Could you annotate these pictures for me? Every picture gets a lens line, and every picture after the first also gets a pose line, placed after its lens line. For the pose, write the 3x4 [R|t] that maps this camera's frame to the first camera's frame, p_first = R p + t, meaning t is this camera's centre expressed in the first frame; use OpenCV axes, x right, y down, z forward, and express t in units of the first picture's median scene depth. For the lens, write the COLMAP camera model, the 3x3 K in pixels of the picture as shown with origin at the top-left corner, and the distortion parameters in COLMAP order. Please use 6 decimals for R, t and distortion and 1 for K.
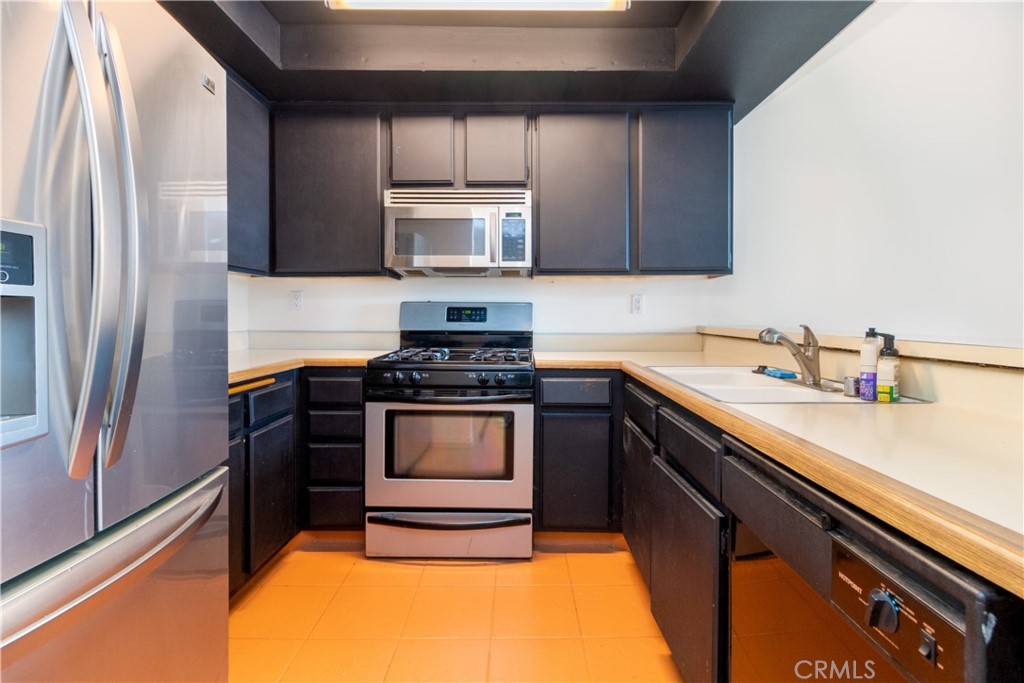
lens RADIAL K [[451.5, 0, 517.5], [0, 451.5, 321.2], [0, 0, 1]] dist [-0.001301, -0.000049]
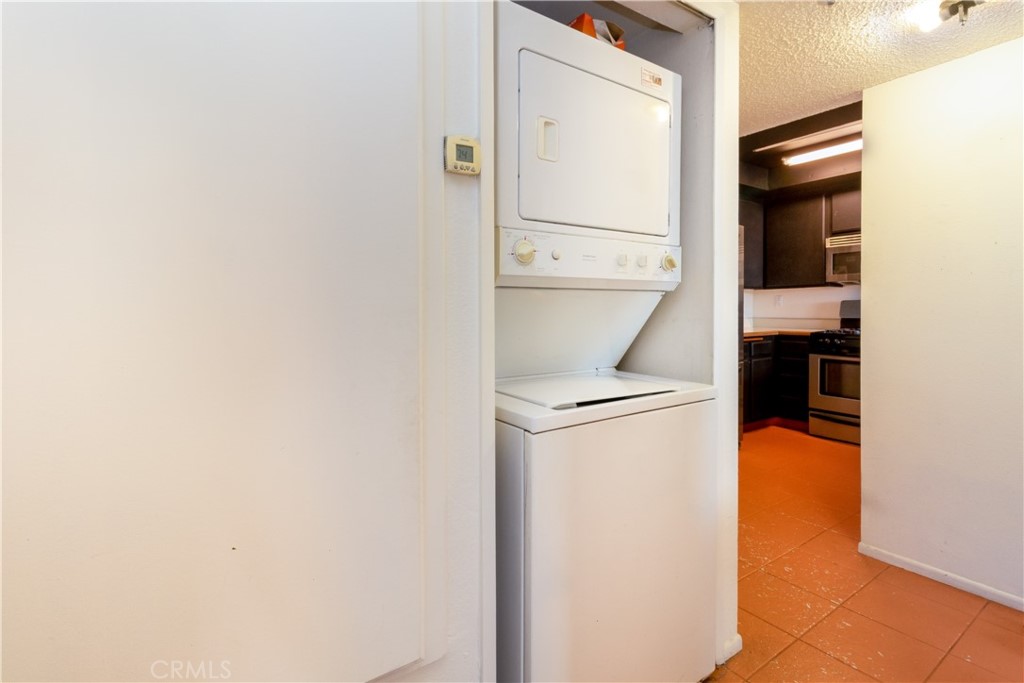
lens RADIAL K [[487.7, 0, 510.0], [0, 487.7, 312.4], [0, 0, 1]] dist [0.002475, 0.000479]
pose [[0.526801, 0.000795, -0.849988, 0.678480], [-0.009018, 0.999949, -0.004654, 0.019799], [0.849941, 0.010117, 0.526781, -1.057983]]
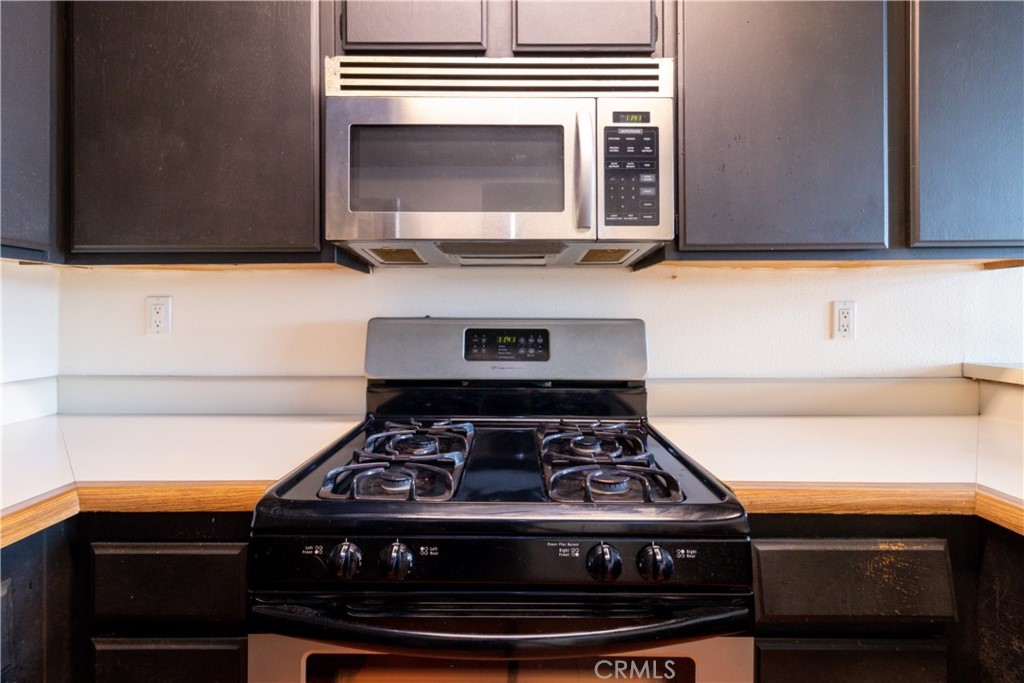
lens RADIAL K [[440.8, 0, 506.9], [0, 440.8, 314.0], [0, 0, 1]] dist [0.000004, -0.000033]
pose [[0.999884, -0.002571, 0.015020, -0.131943], [0.002813, 0.999866, -0.016152, -0.043509], [-0.014976, 0.016192, 0.999757, 0.588304]]
